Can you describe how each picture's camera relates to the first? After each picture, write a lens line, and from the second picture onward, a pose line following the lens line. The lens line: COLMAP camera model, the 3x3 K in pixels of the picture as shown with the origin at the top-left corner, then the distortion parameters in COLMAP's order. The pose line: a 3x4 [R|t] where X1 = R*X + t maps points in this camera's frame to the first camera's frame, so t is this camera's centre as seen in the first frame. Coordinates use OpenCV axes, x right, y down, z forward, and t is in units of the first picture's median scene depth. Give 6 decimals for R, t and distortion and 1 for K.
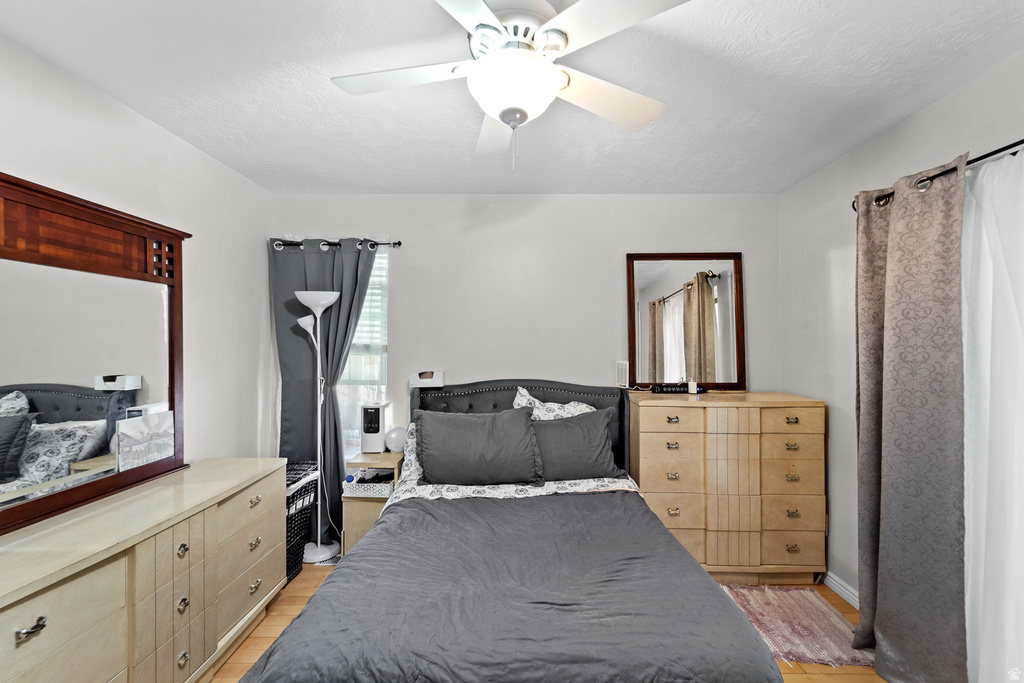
lens RADIAL K [[422.9, 0, 511.0], [0, 422.9, 341.1], [0, 0, 1]] dist [0.000339, -0.001133]
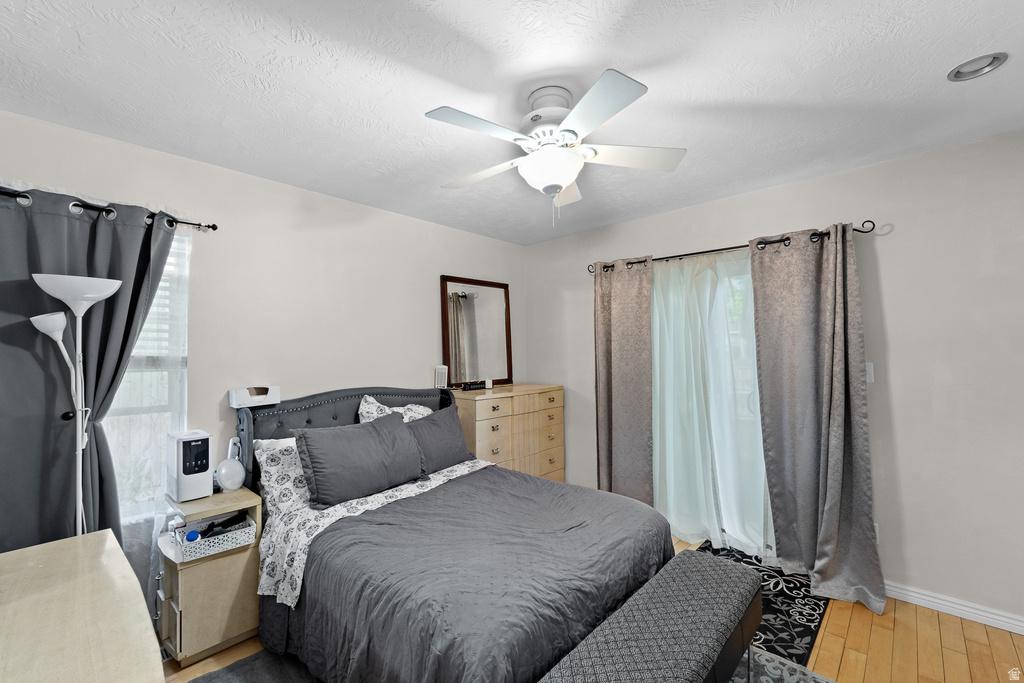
lens RADIAL K [[422.9, 0, 501.5], [0, 422.9, 346.8], [0, 0, 1]] dist [0.000339, -0.001133]
pose [[0.680493, -0.004639, 0.732740, -0.513760], [0.008899, 0.999959, -0.001934, -0.002755], [-0.732700, 0.007837, 0.680506, 0.080114]]
